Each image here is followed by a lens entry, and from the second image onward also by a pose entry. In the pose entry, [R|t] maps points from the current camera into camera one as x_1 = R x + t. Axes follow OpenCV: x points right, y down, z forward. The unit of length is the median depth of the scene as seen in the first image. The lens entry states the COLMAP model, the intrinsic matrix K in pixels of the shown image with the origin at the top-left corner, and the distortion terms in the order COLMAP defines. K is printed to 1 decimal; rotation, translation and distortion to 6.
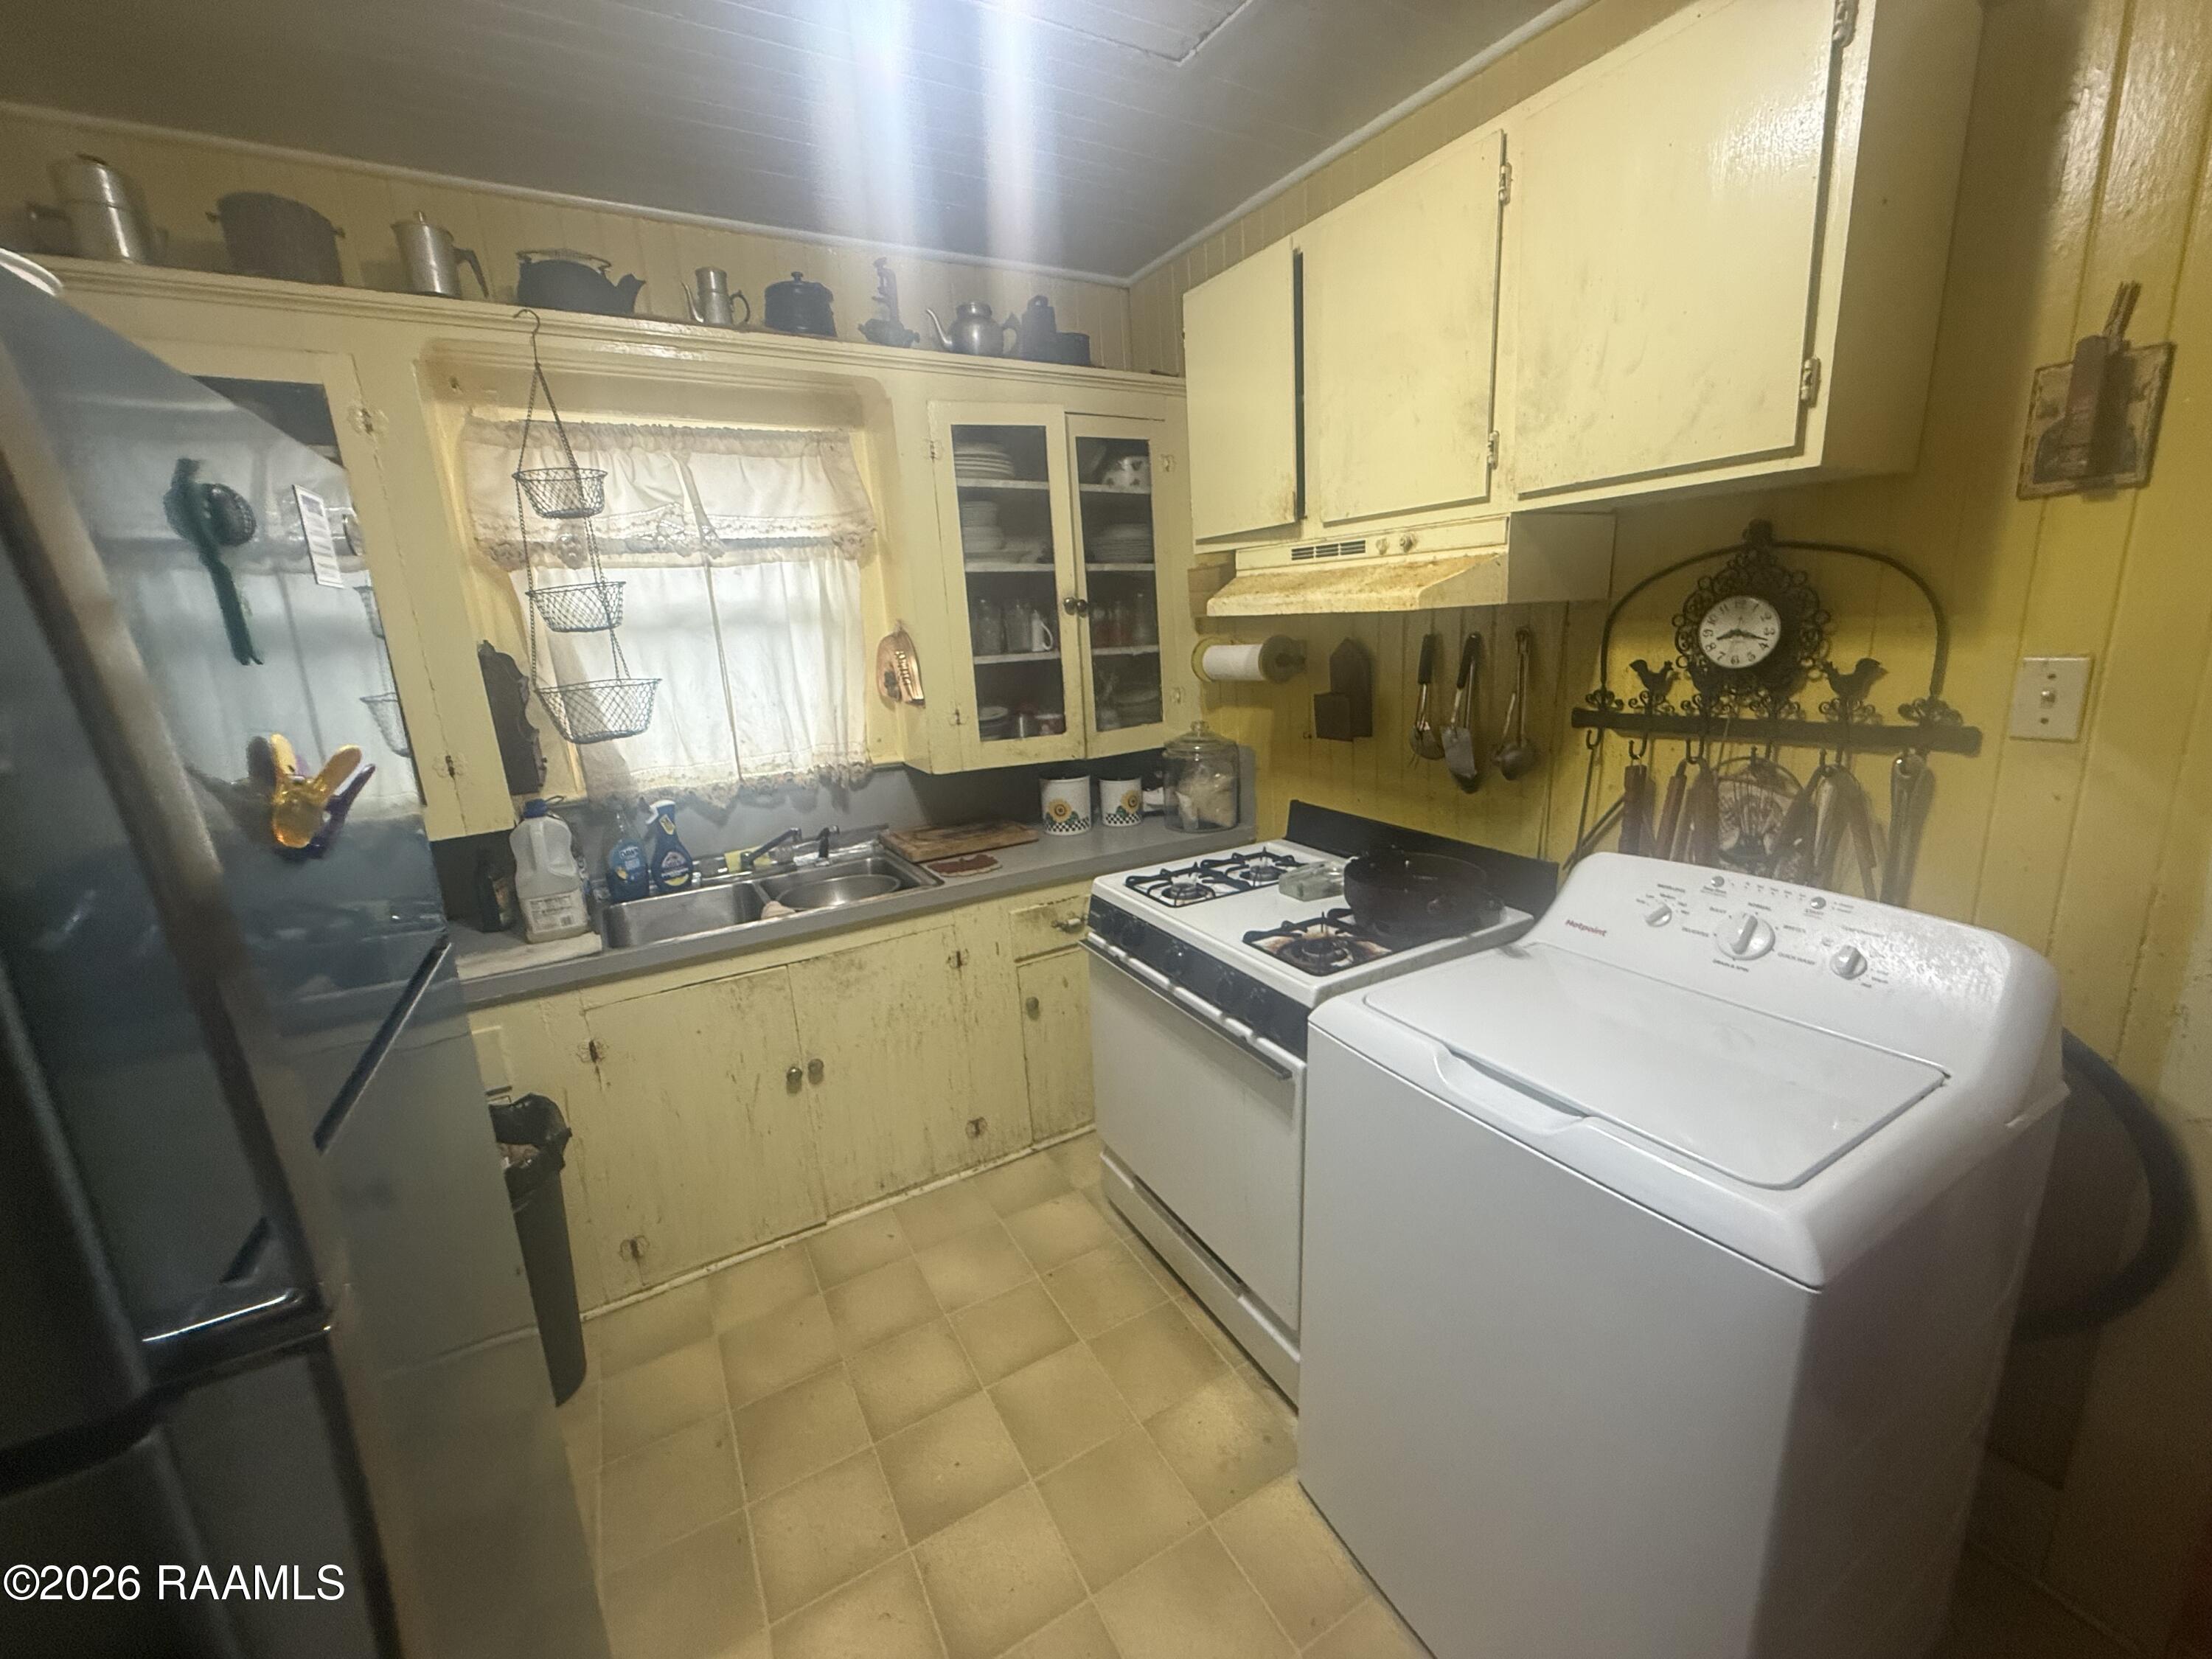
lens RADIAL K [[881.0, 0, 1116.4], [0, 881.0, 811.6], [0, 0, 1]] dist [0.001578, 0.000190]
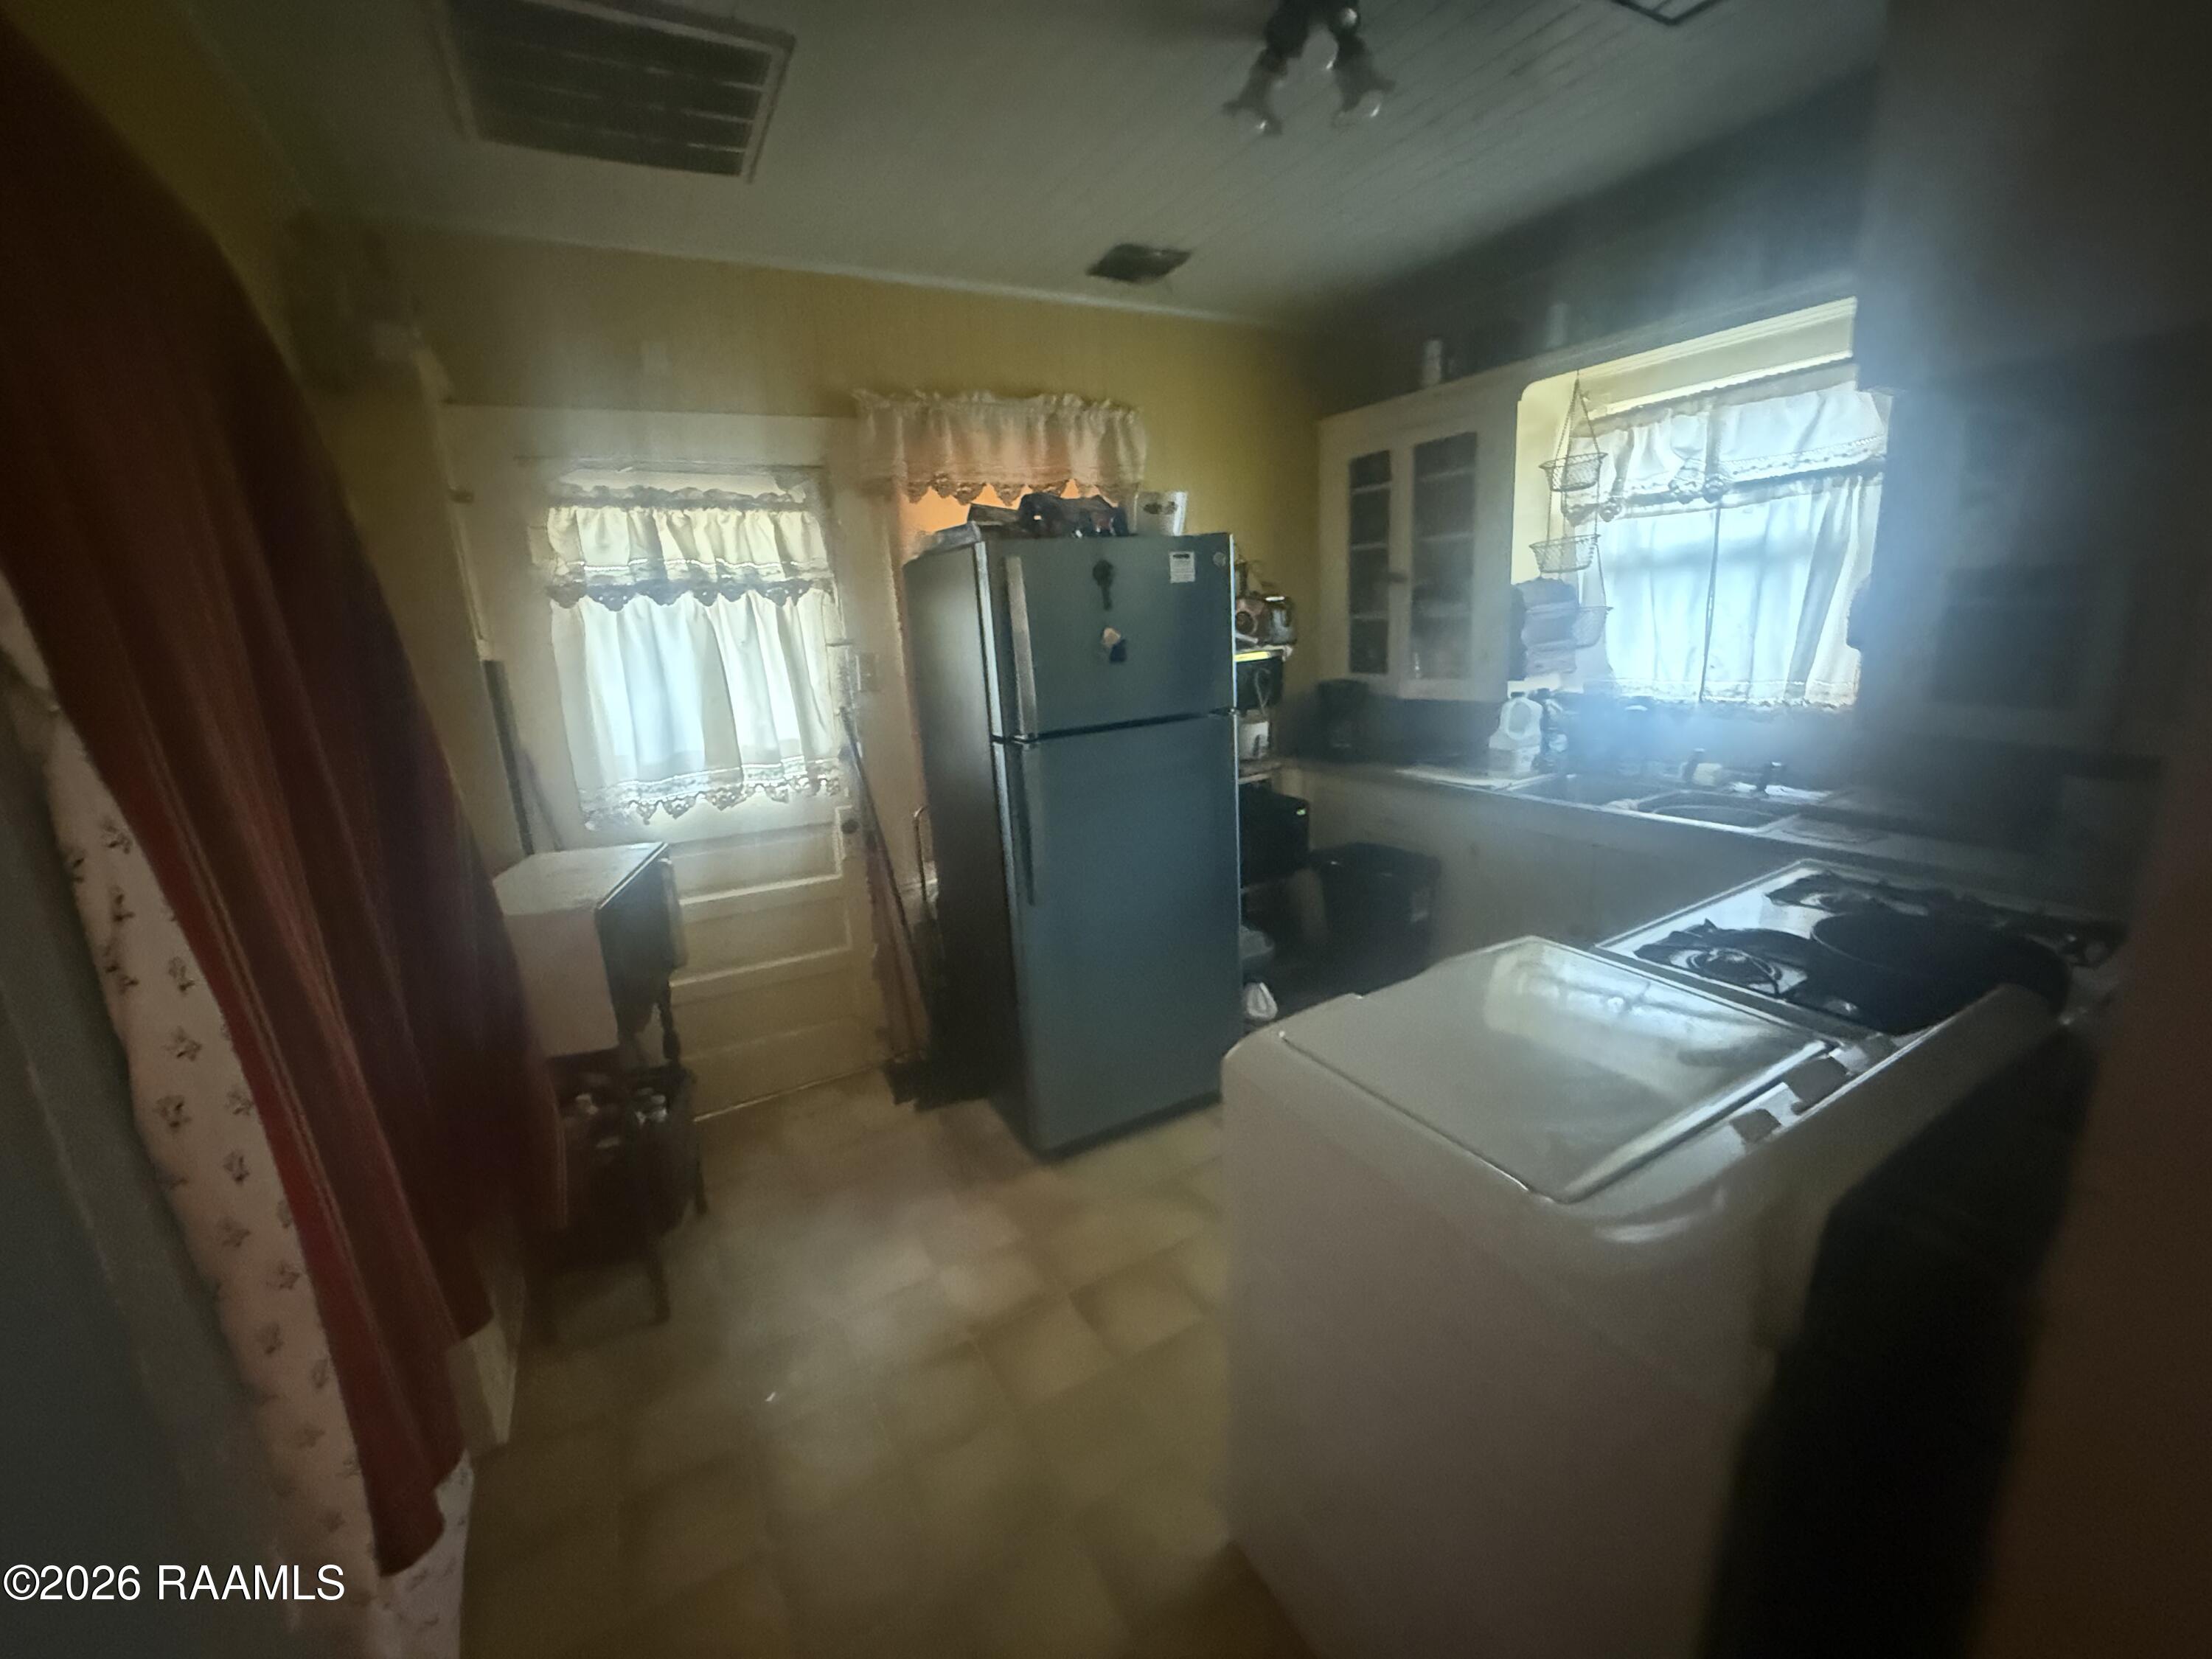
lens RADIAL K [[881.0, 0, 1121.8], [0, 881.0, 833.5], [0, 0, 1]] dist [0.001578, 0.000190]
pose [[-0.004874, 0.285001, -0.958515, 0.734331], [-0.178174, 0.942941, 0.281276, -0.062736], [0.983987, 0.172154, 0.046184, 0.252563]]
